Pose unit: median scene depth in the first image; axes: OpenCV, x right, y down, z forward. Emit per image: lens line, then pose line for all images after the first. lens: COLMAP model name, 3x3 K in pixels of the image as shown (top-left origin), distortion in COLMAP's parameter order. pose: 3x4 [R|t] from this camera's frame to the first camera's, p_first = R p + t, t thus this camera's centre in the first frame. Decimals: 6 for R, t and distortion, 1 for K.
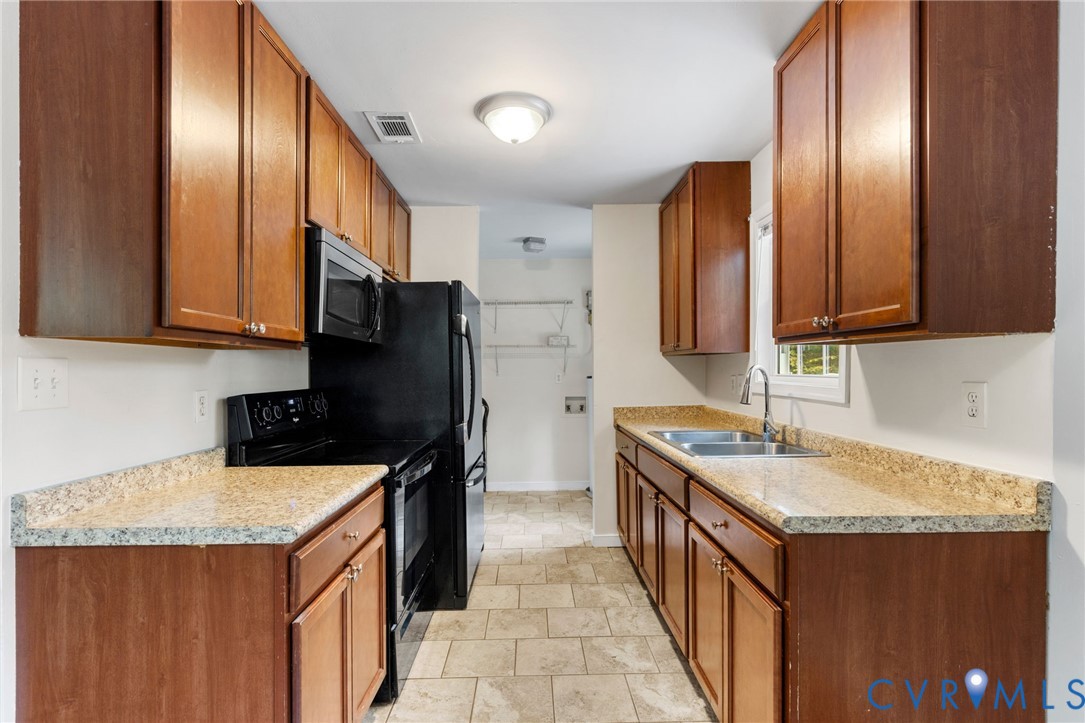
lens RADIAL K [[515.3, 0, 532.1], [0, 515.3, 372.5], [0, 0, 1]] dist [0.004499, 0.000162]
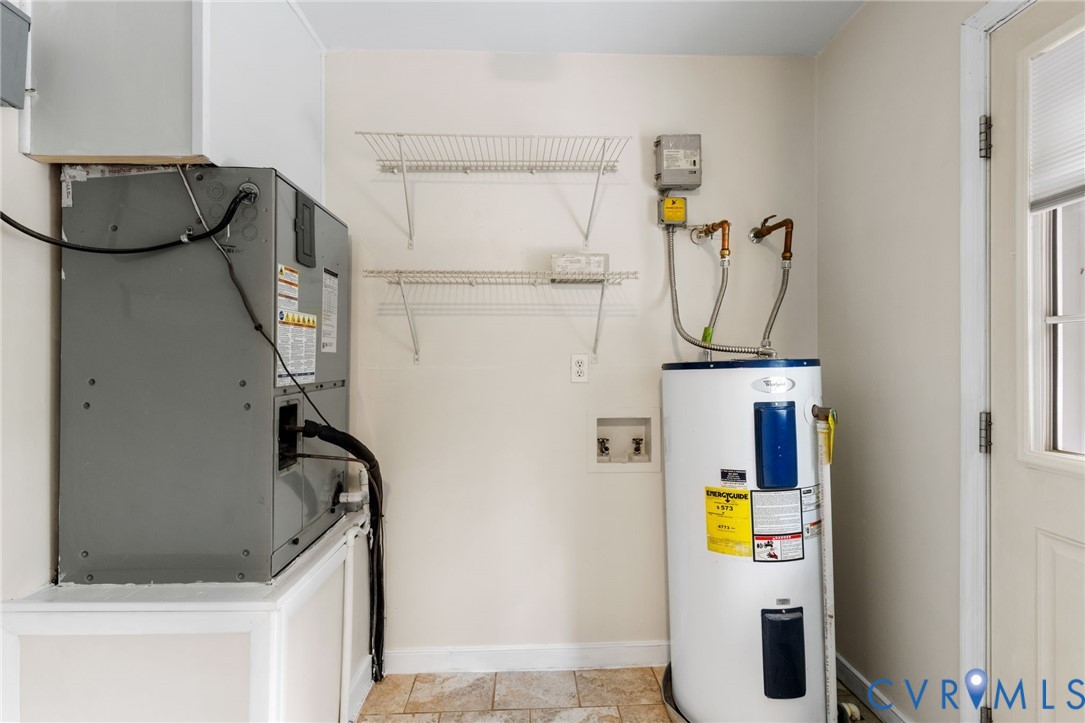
lens RADIAL K [[515.3, 0, 551.0], [0, 515.3, 359.0], [0, 0, 1]] dist [0.004499, 0.000162]
pose [[0.999533, 0.000611, 0.030544, 0.038663], [-0.000160, 0.999891, -0.014766, 0.017951], [-0.030550, 0.014755, 0.999424, 1.290647]]
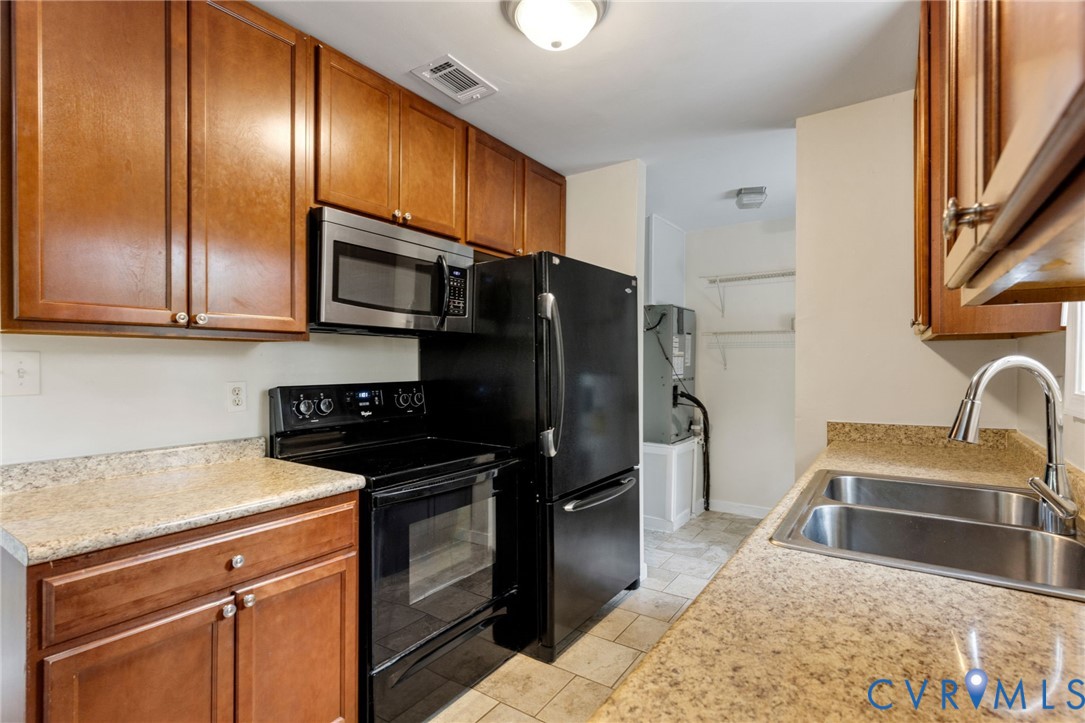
lens RADIAL K [[515.3, 0, 543.9], [0, 515.3, 365.5], [0, 0, 1]] dist [0.004499, 0.000162]
pose [[0.821543, 0.010872, -0.570042, 0.330424], [-0.008886, 0.999941, 0.006265, -0.006700], [0.570077, -0.000082, 0.821592, 0.360000]]
